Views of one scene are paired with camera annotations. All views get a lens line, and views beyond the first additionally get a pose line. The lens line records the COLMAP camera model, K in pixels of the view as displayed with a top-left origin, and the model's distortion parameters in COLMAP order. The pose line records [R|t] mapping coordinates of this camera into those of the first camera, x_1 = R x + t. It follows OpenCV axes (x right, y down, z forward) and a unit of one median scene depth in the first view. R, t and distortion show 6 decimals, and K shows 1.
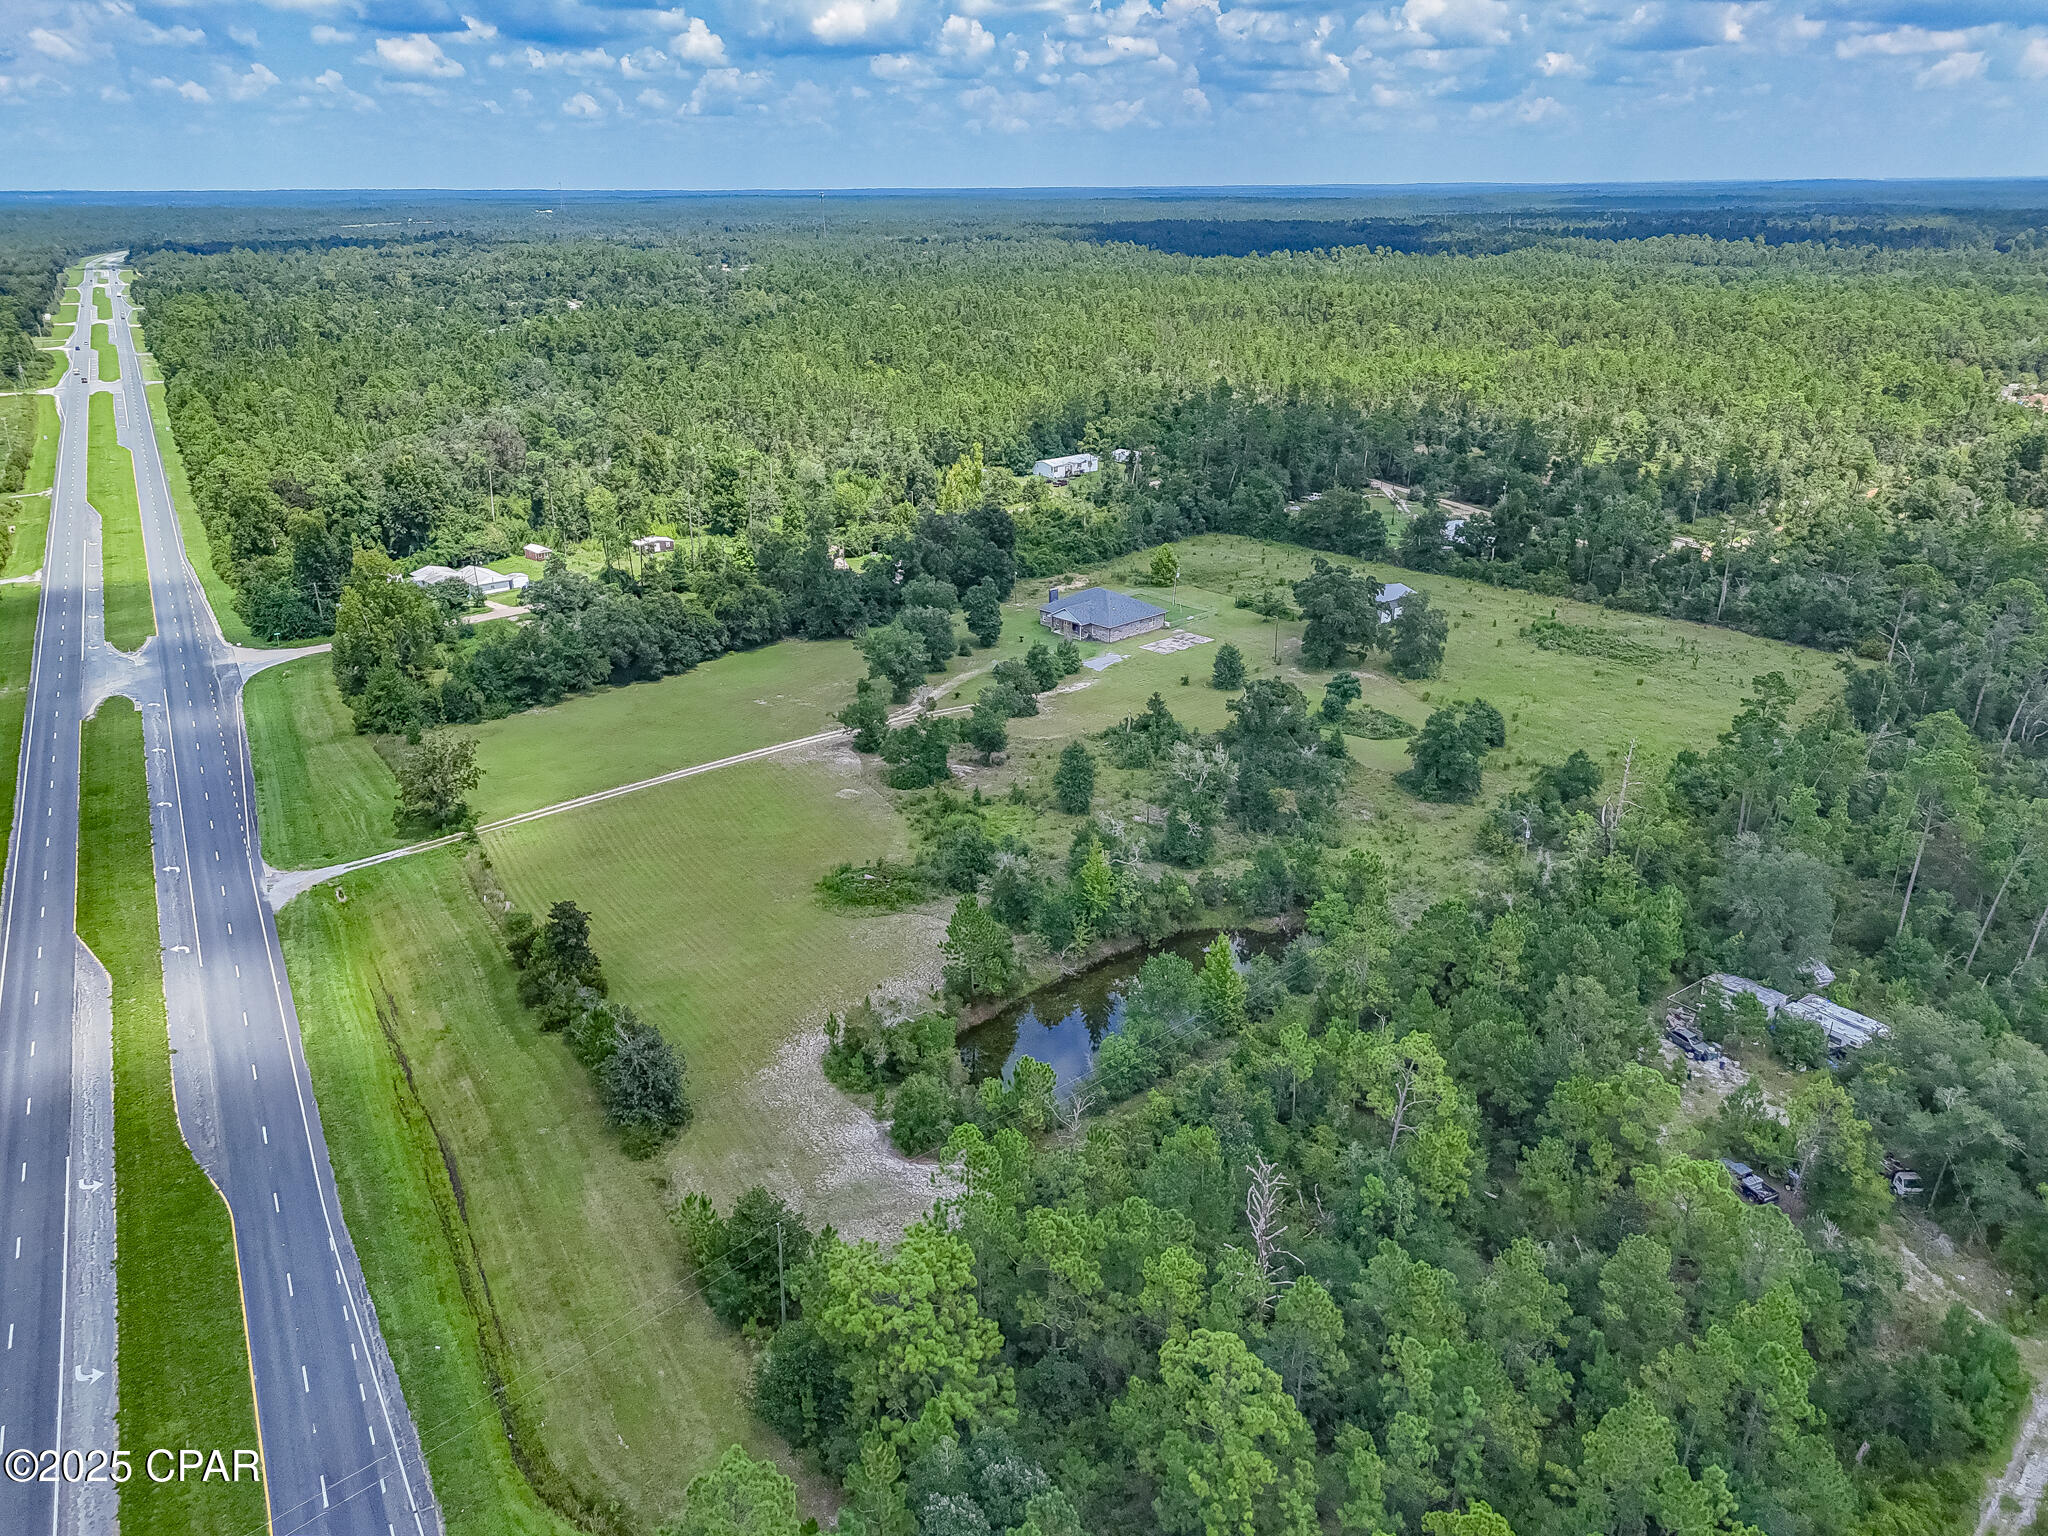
lens RADIAL K [[1503.2, 0, 1028.1], [0, 1503.2, 792.2], [0, 0, 1]] dist [0.056551, -0.043679]
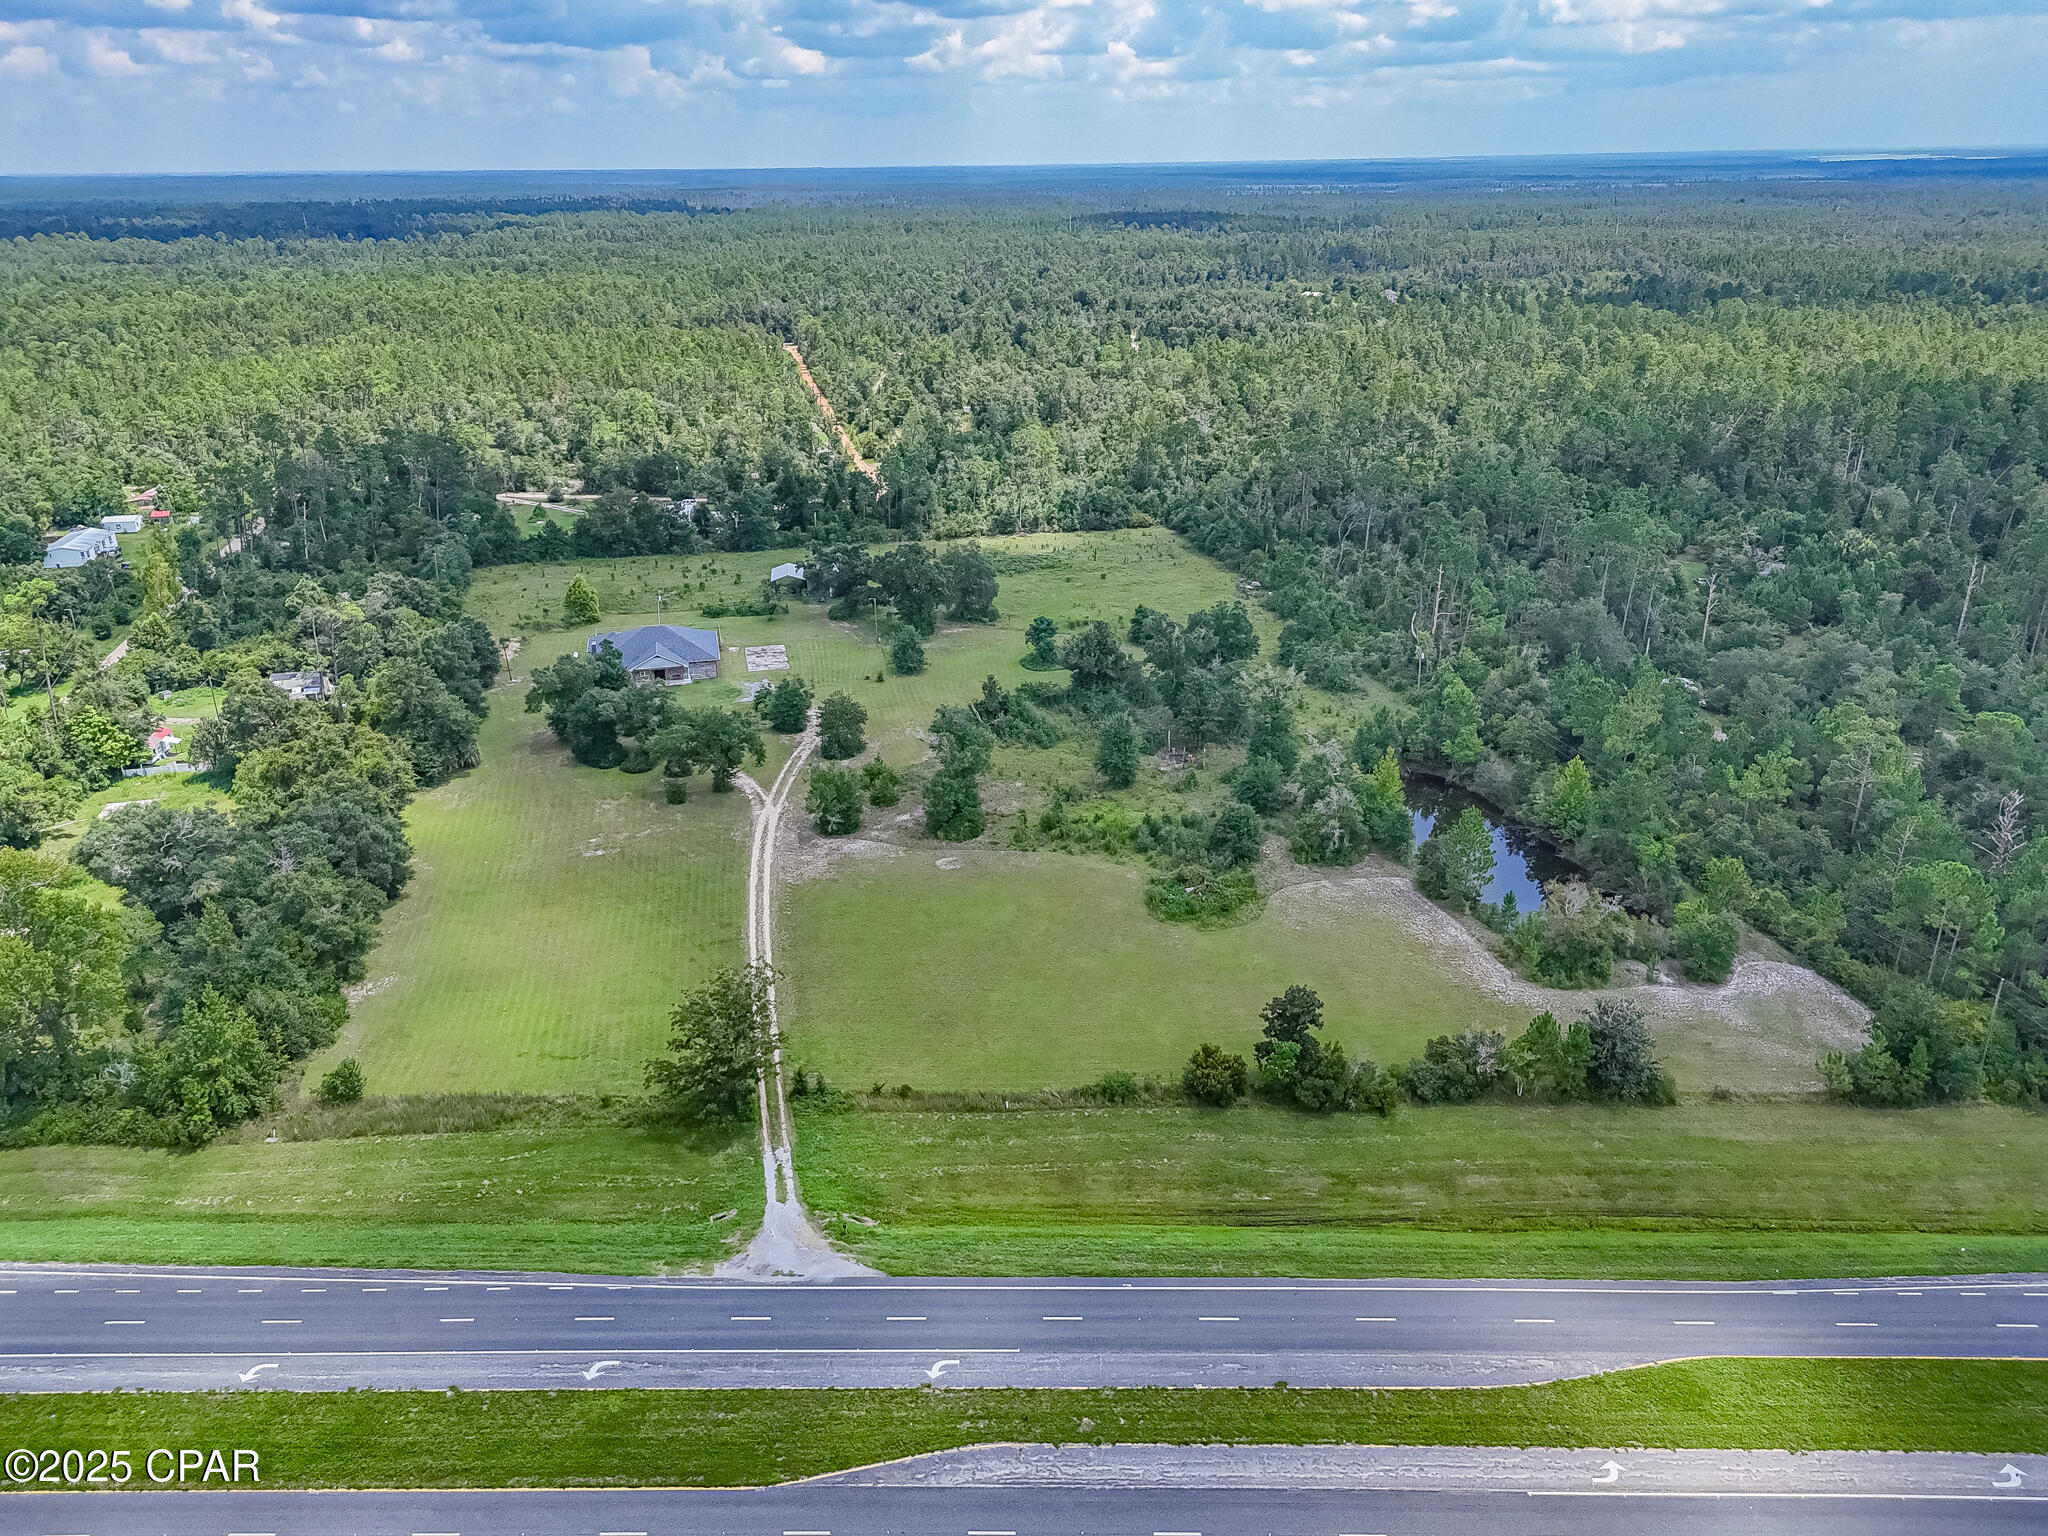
lens RADIAL K [[1503.2, 0, 1028.1], [0, 1503.2, 792.2], [0, 0, 1]] dist [0.056551, -0.043679]
pose [[0.501863, -0.334098, 0.797817, -0.473415], [0.332559, 0.926018, 0.178590, -0.108151], [-0.798460, 0.175694, 0.575841, 0.278758]]
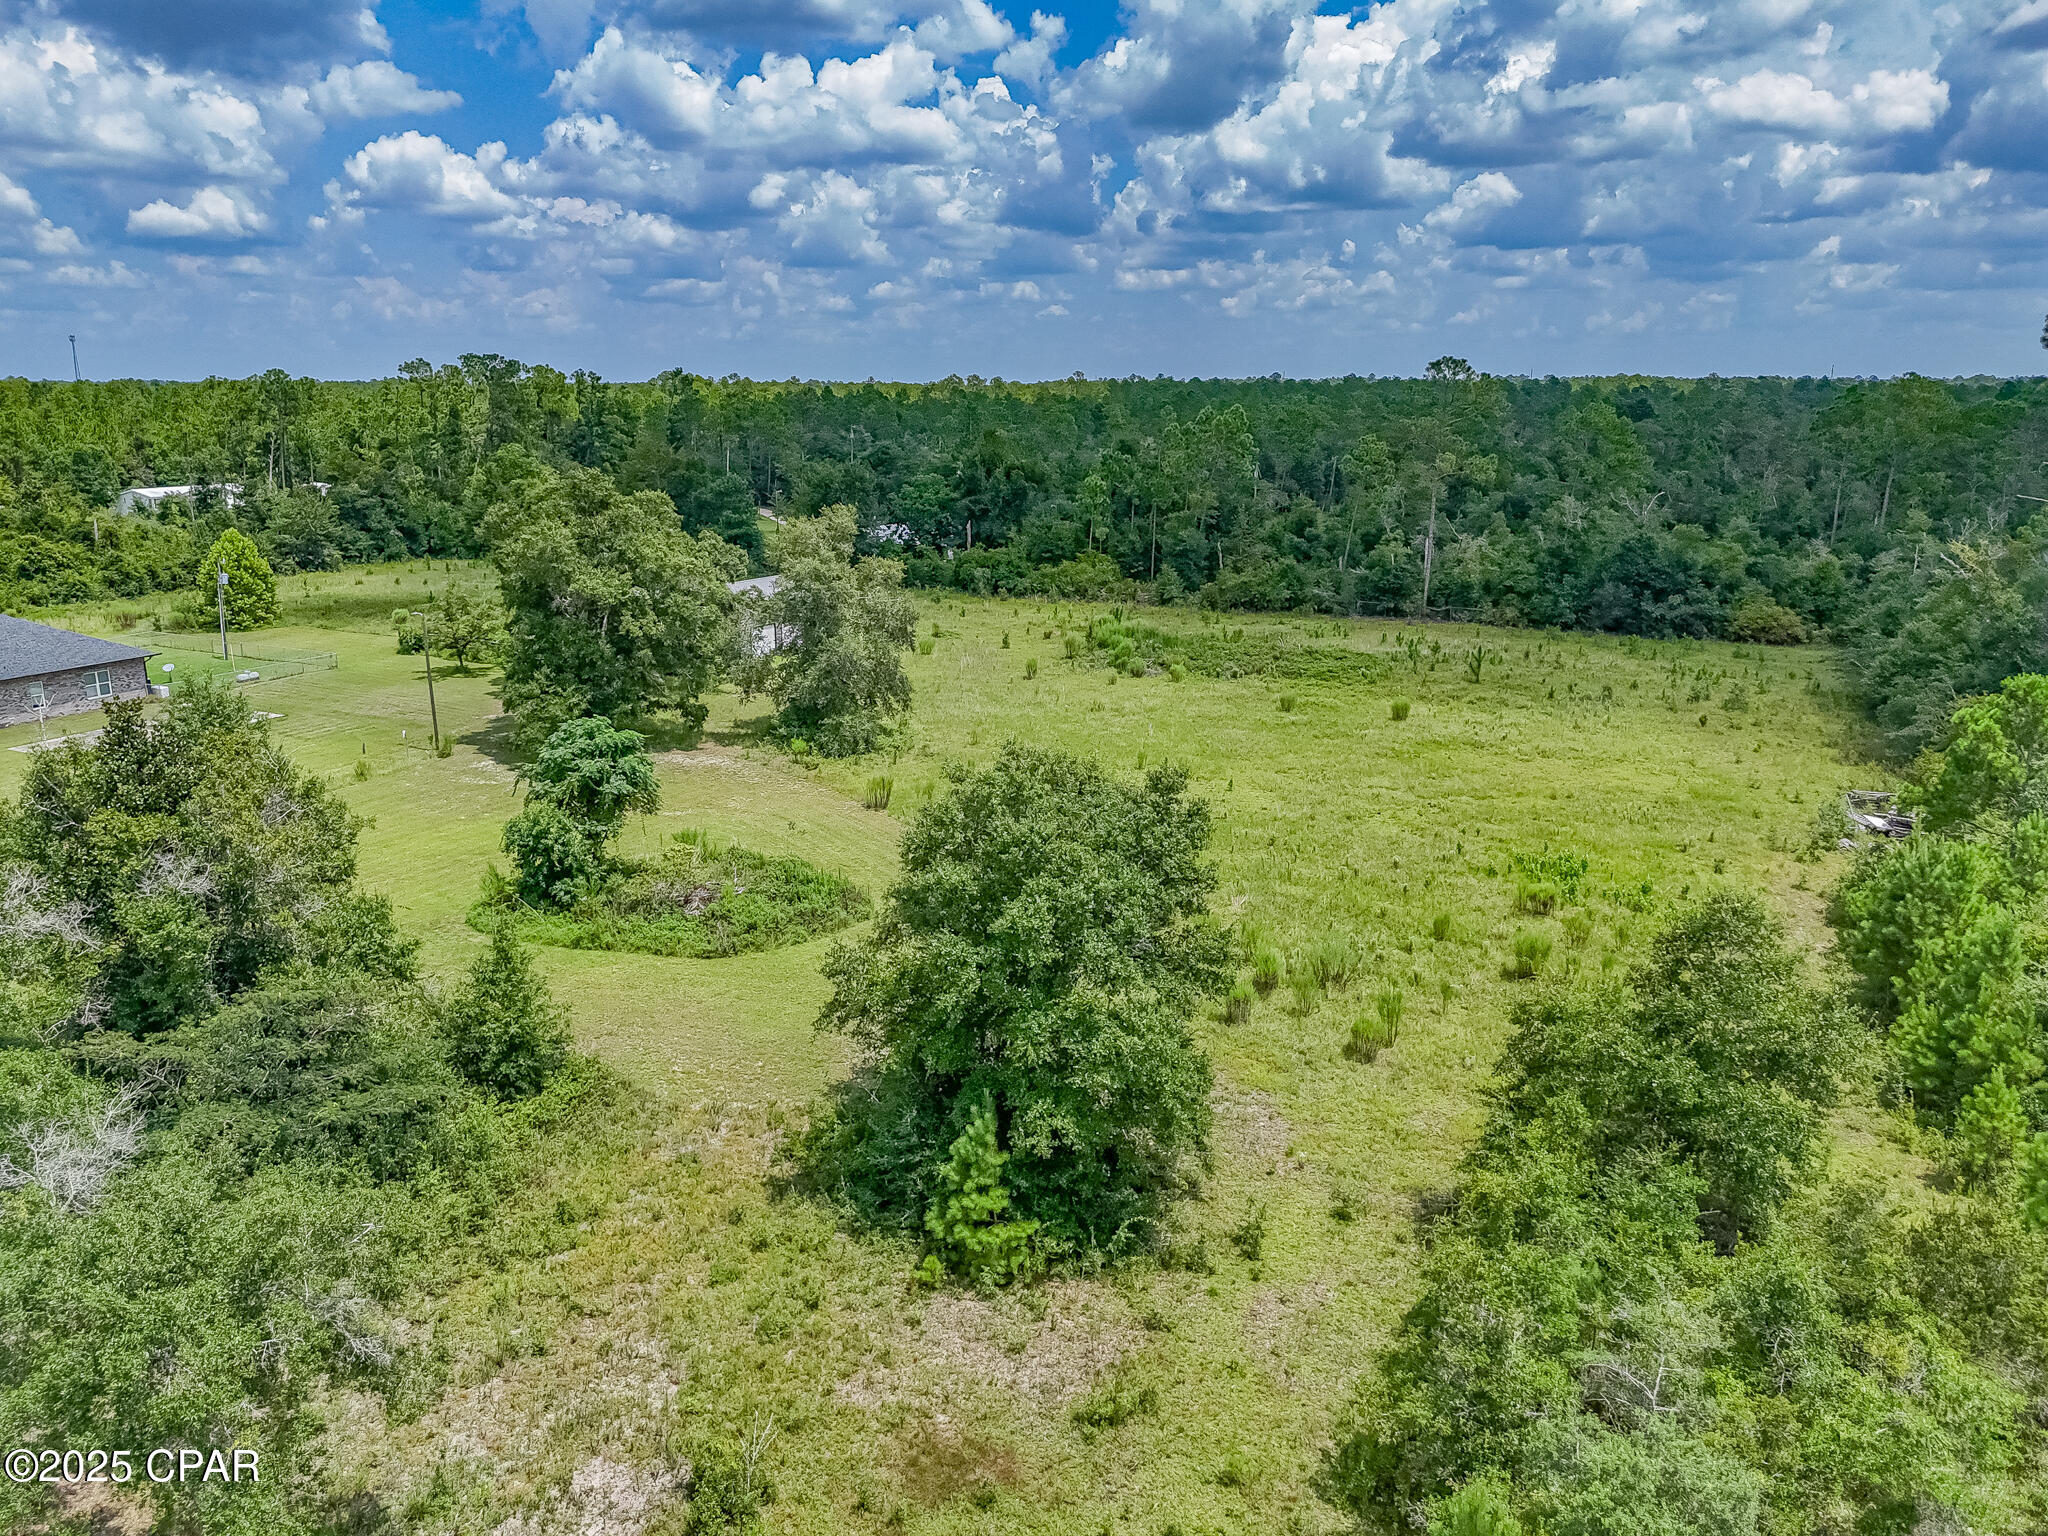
lens RADIAL K [[1515.1, 0, 1020.6], [0, 1515.1, 764.8], [0, 0, 1]] dist [0.059926, -0.048328]
pose [[0.931600, -0.086399, 0.353066, 0.126375], [0.135290, 0.983970, -0.116188, -0.019694], [-0.337368, 0.156007, 0.928356, 0.489223]]
